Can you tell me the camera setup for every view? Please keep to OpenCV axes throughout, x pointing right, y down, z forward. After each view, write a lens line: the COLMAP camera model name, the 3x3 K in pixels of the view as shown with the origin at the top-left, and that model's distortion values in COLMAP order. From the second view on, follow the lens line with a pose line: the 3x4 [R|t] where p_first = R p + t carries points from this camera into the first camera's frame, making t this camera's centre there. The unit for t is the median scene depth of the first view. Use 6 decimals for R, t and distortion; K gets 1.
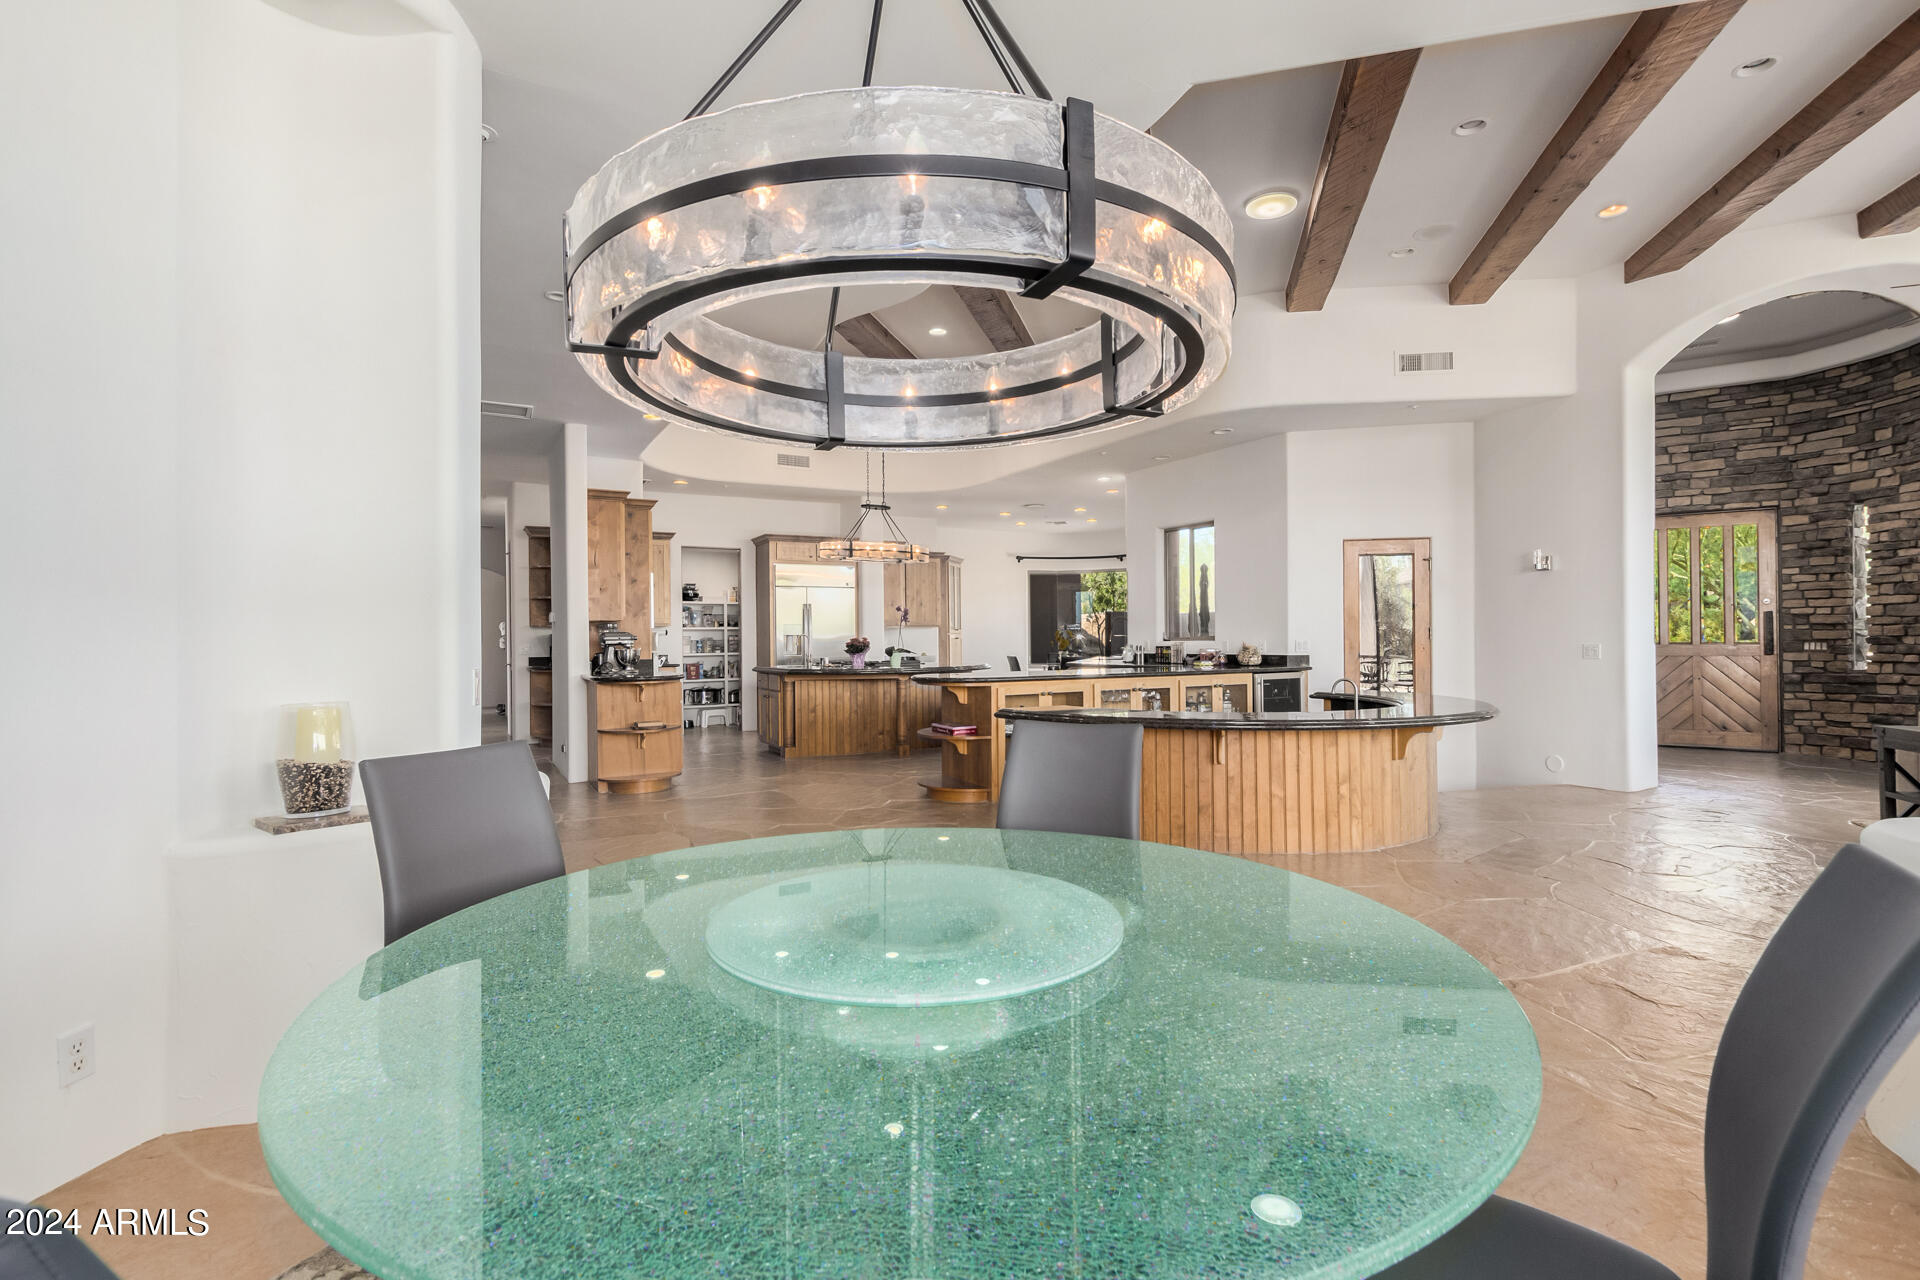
lens RADIAL K [[885.7, 0, 960.0], [0, 885.7, 640.0], [0, 0, 1]] dist [0.000122, -0.000226]
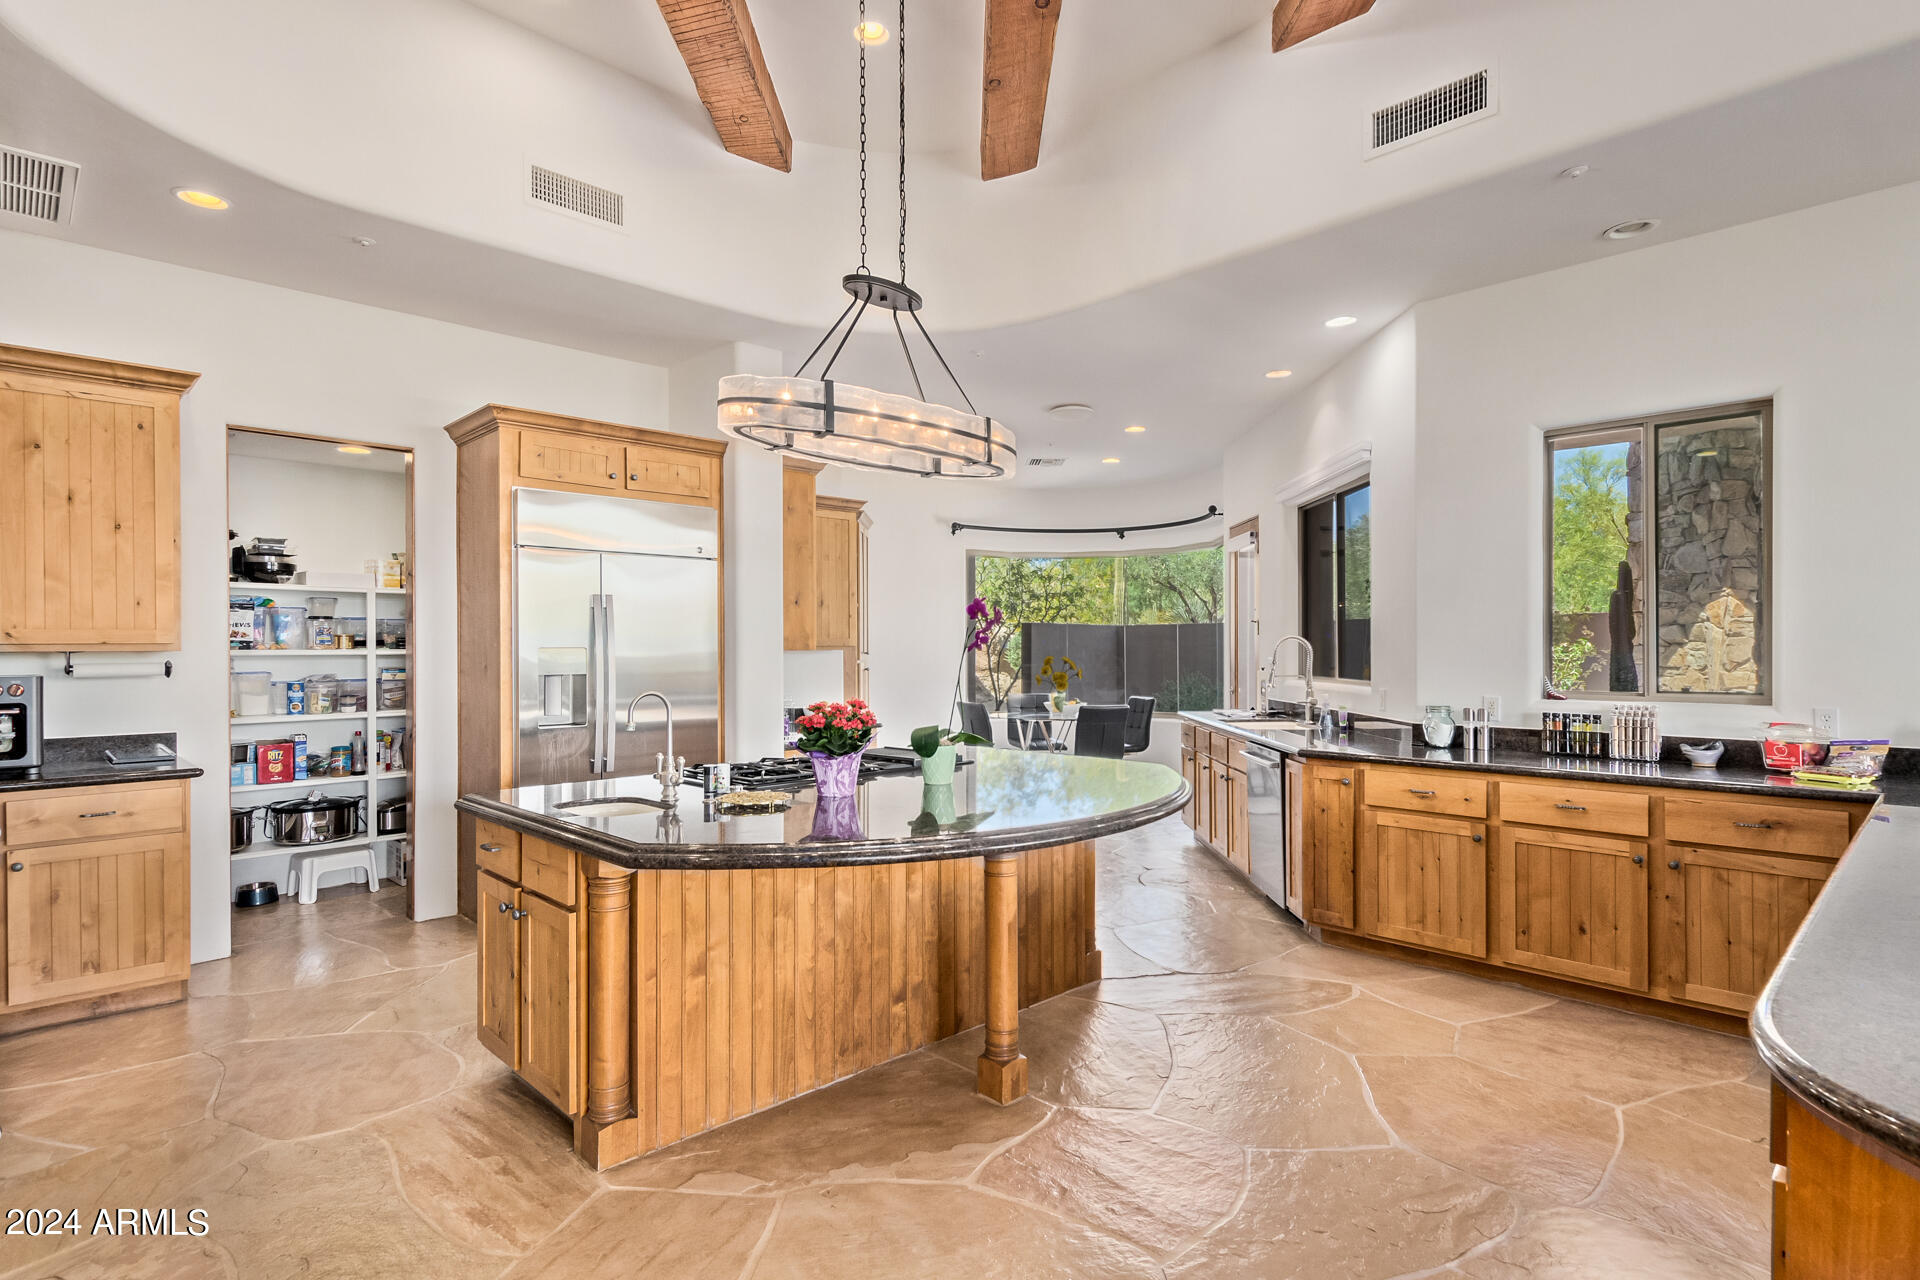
lens RADIAL K [[930.0, 0, 960.0], [0, 930.0, 640.0], [0, 0, 1]] dist [0.000827, 0.000058]
pose [[0.958216, 0.007773, 0.285940, -0.128028], [-0.006428, 0.999963, -0.005643, -0.018258], [-0.285973, 0.003569, 0.958231, 0.514344]]
